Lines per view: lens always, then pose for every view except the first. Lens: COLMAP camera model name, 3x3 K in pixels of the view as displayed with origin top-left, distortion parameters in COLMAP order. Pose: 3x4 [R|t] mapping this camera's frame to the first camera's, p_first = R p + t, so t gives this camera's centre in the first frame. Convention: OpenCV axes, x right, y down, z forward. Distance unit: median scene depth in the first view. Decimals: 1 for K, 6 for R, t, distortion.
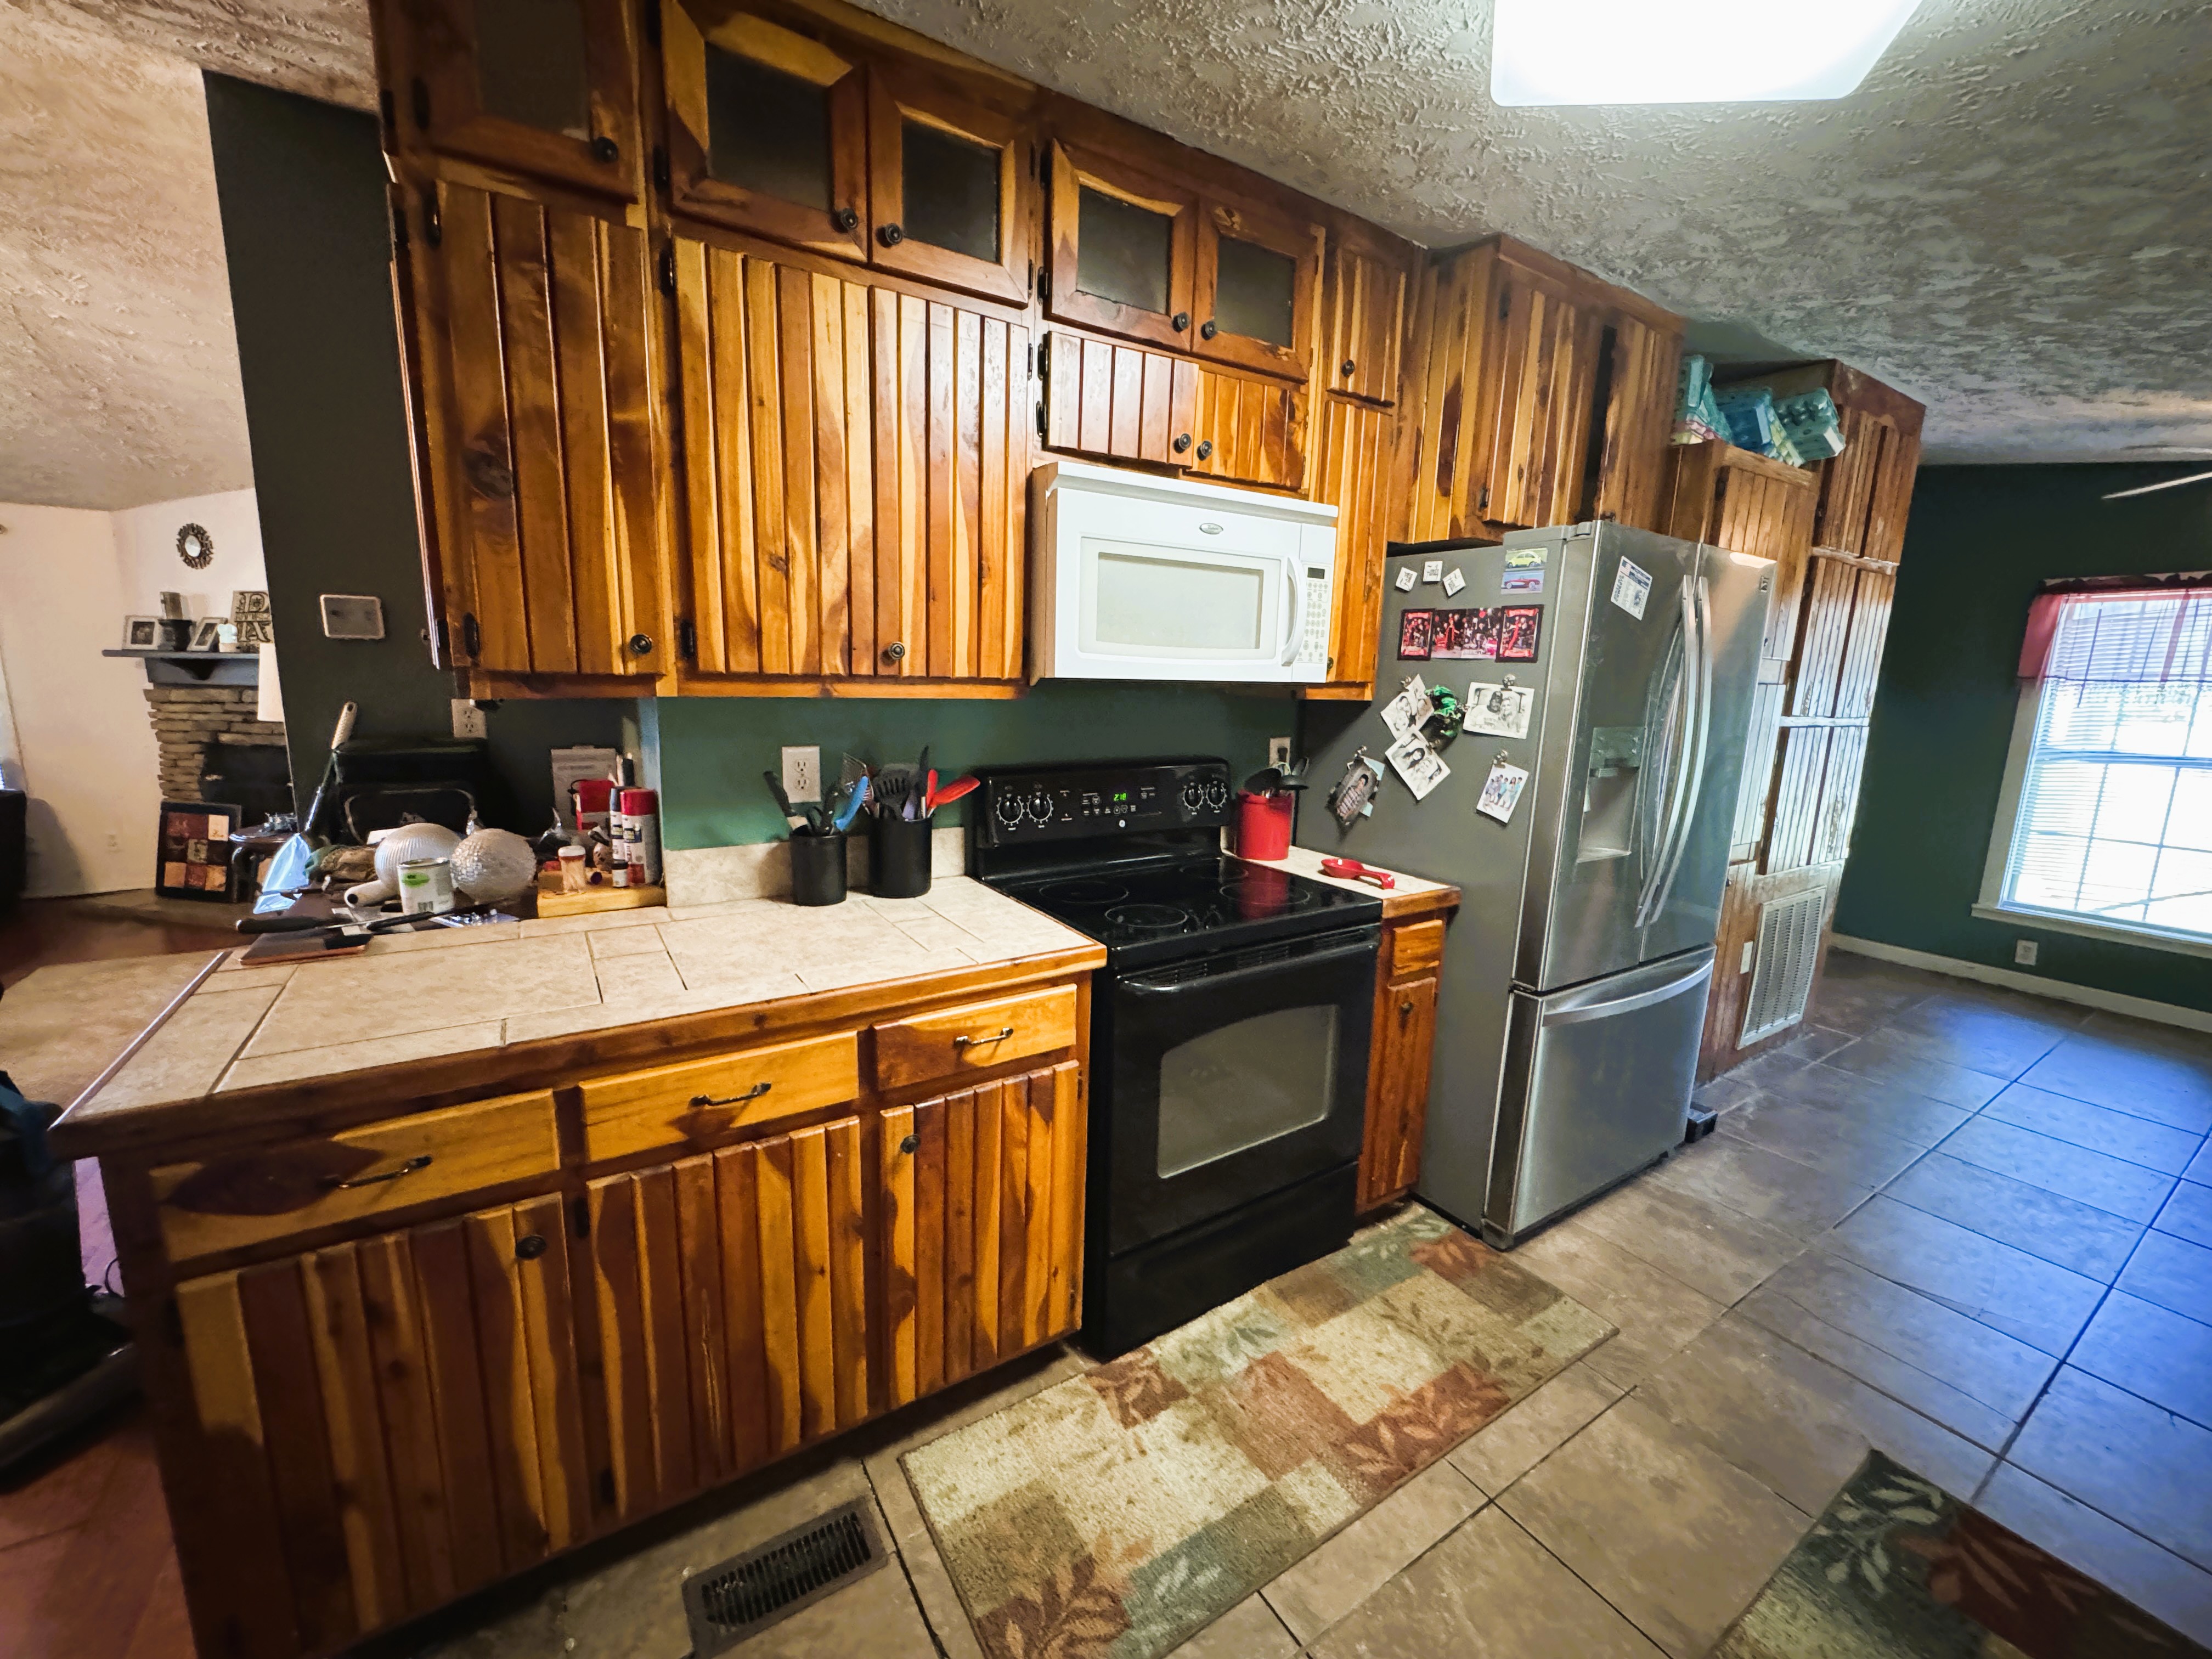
lens RADIAL K [[884.3, 0, 1106.0], [0, 884.3, 829.5], [0, 0, 1]] dist [-0.002627, 0.000128]
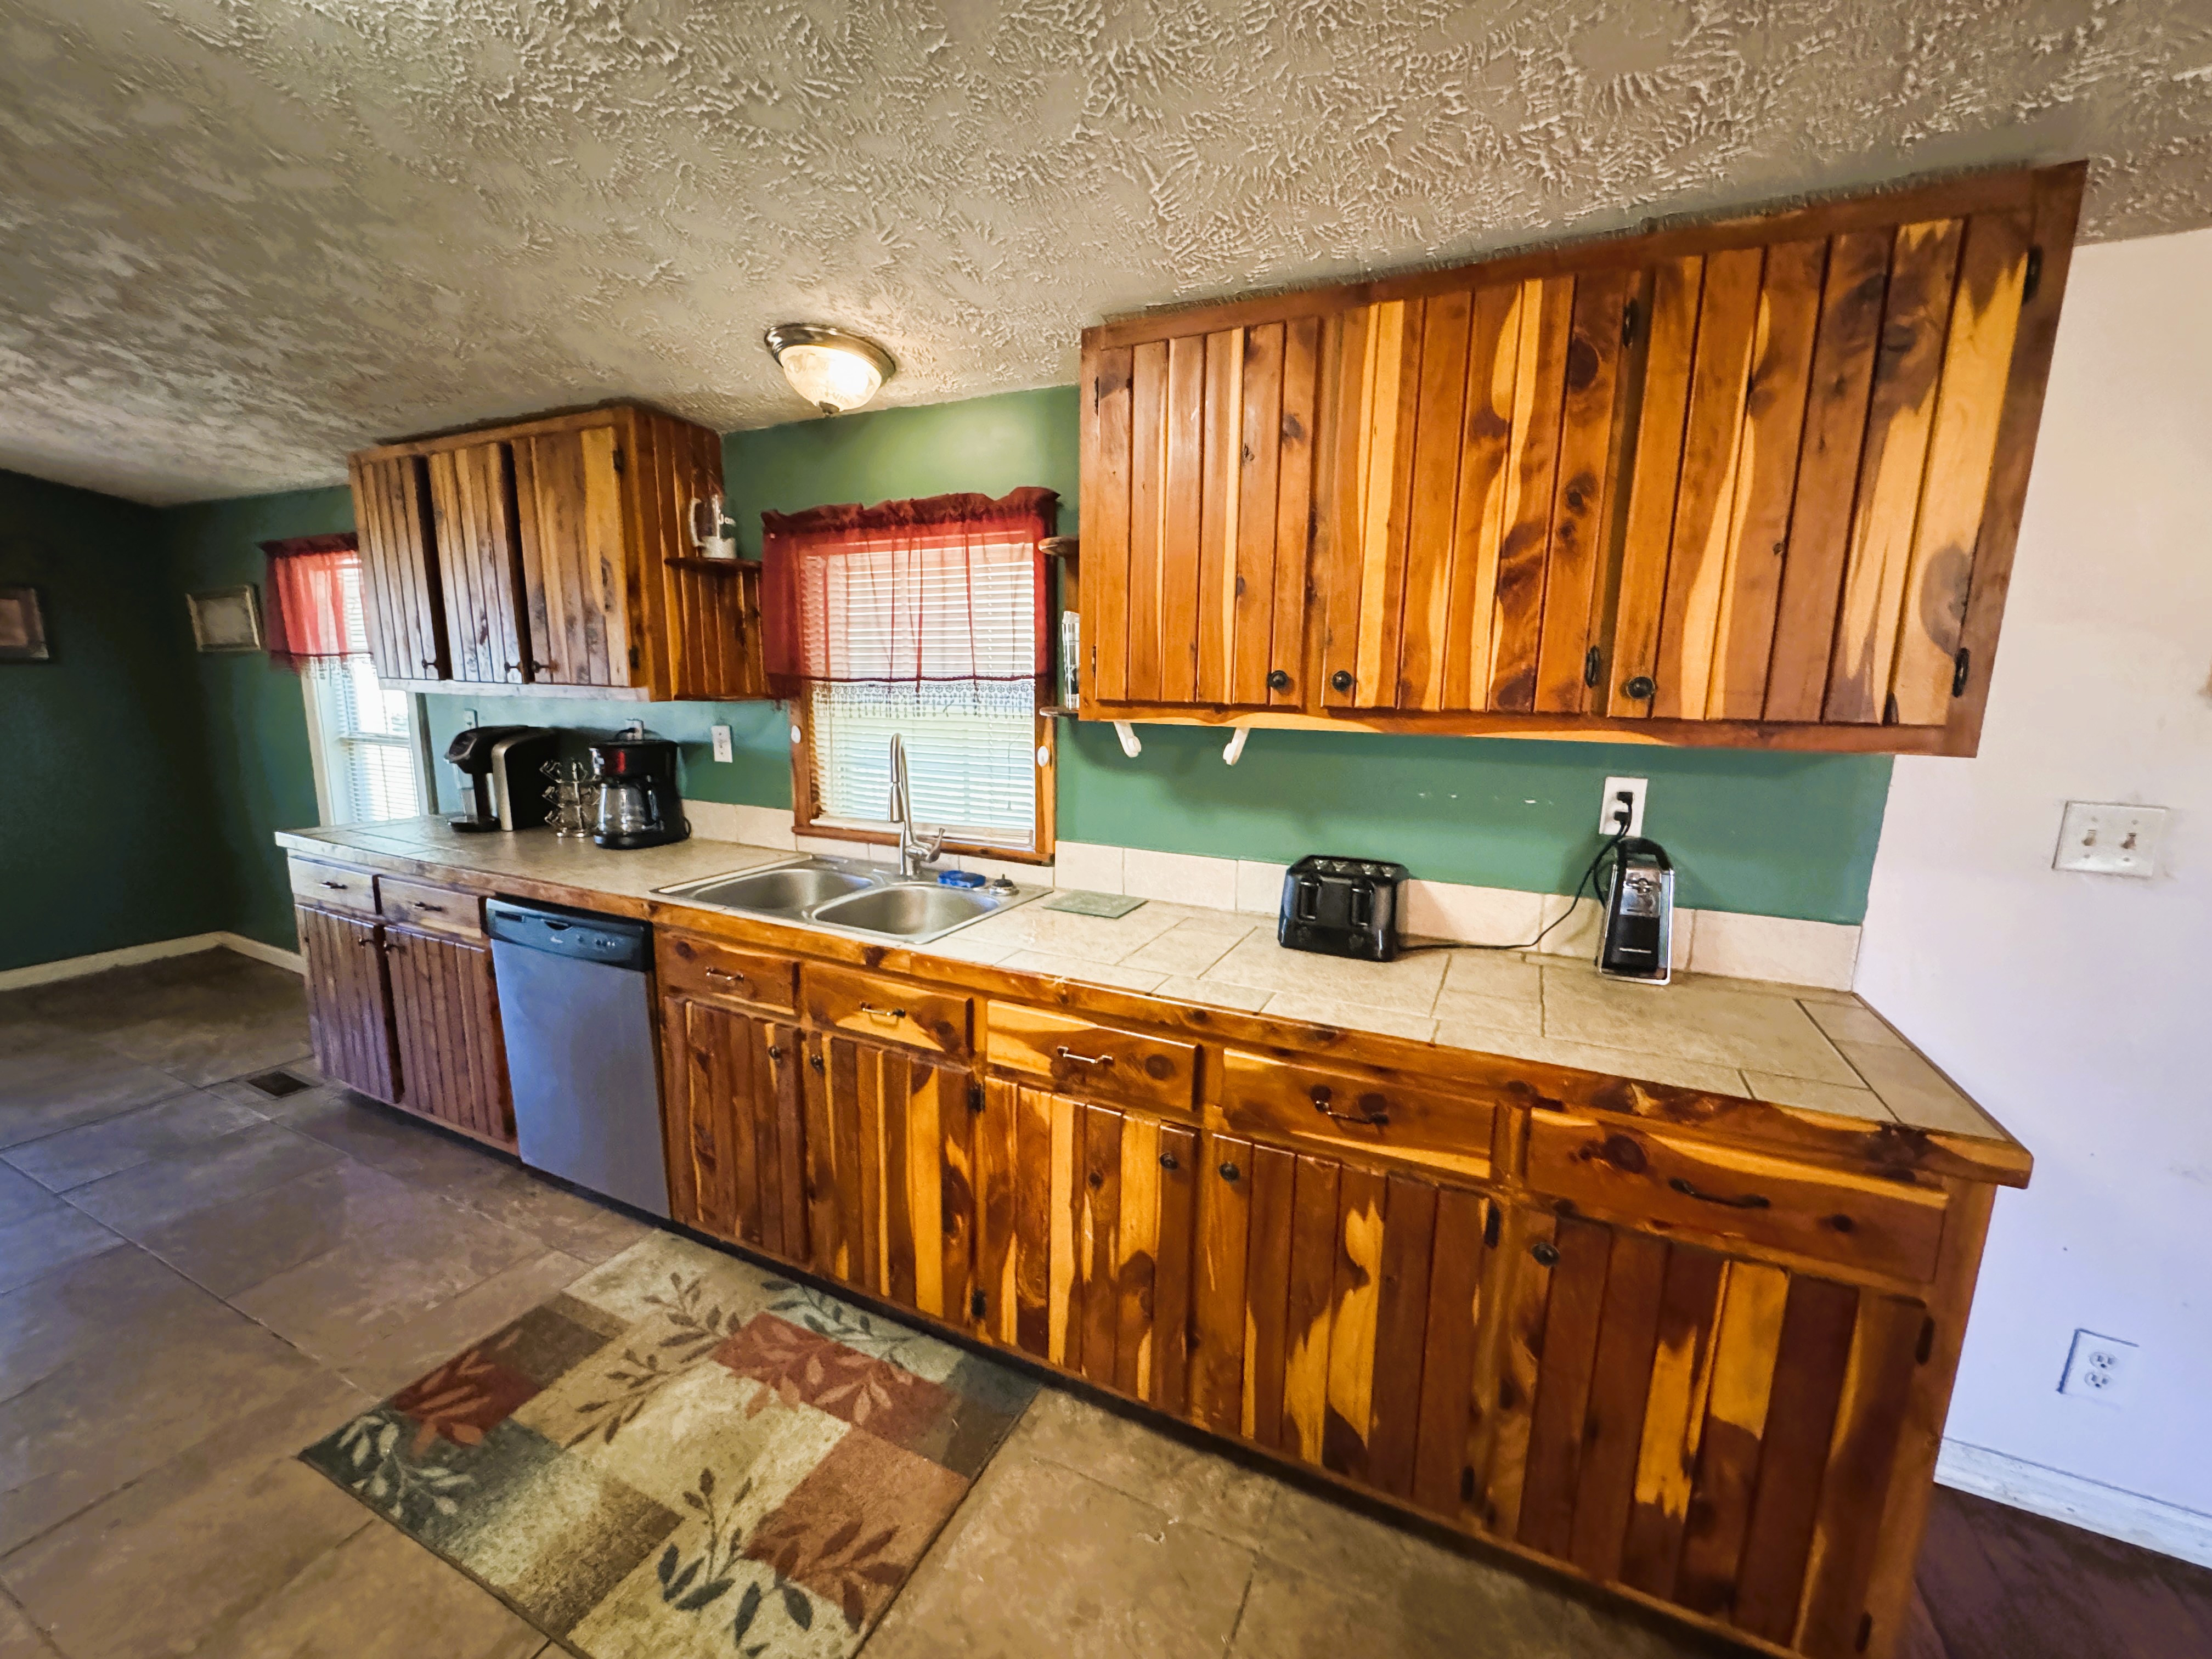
lens RADIAL K [[884.3, 0, 1106.0], [0, 884.3, 829.5], [0, 0, 1]] dist [-0.002627, 0.000128]
pose [[-0.529312, -0.182671, 0.828529, -0.249756], [0.121279, 0.950227, 0.286983, -0.108216], [-0.839714, 0.252387, -0.480813, 0.499100]]
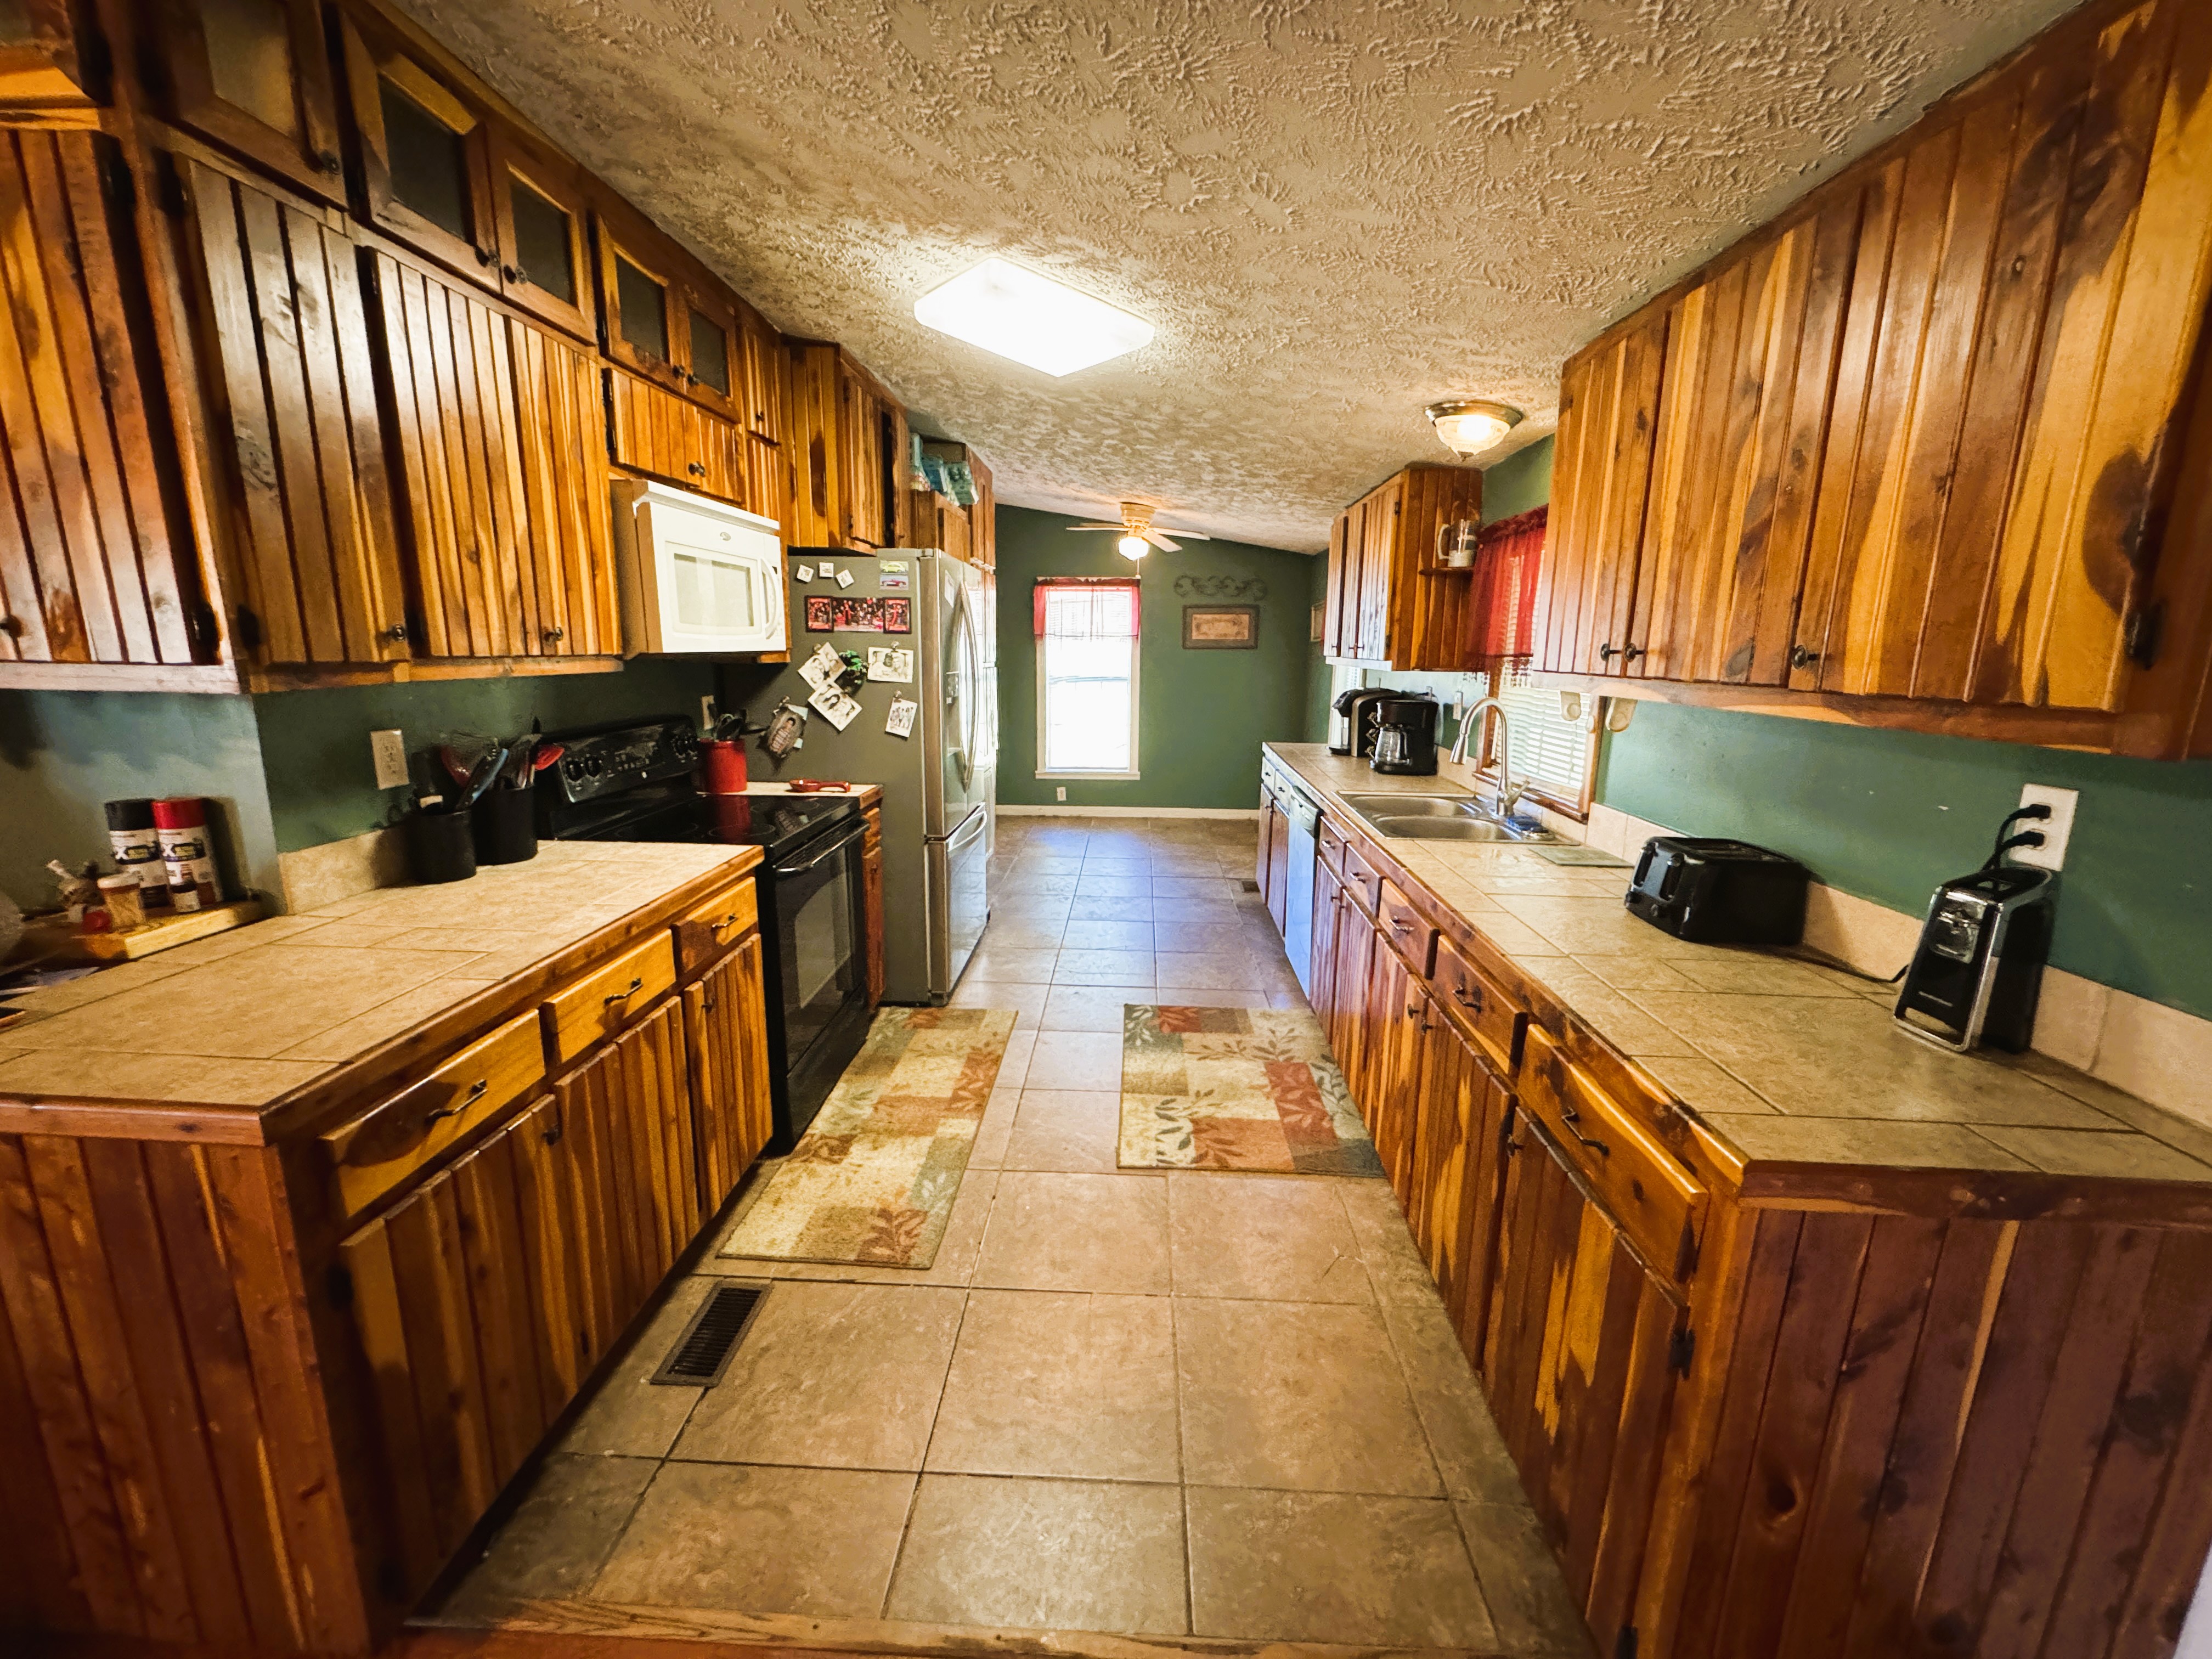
lens RADIAL K [[884.3, 0, 1106.0], [0, 884.3, 829.5], [0, 0, 1]] dist [-0.002627, 0.000128]
pose [[0.575020, -0.187773, 0.796299, -0.716362], [0.149184, 0.981053, 0.123611, 0.013509], [-0.804423, 0.047716, 0.592138, -0.233158]]
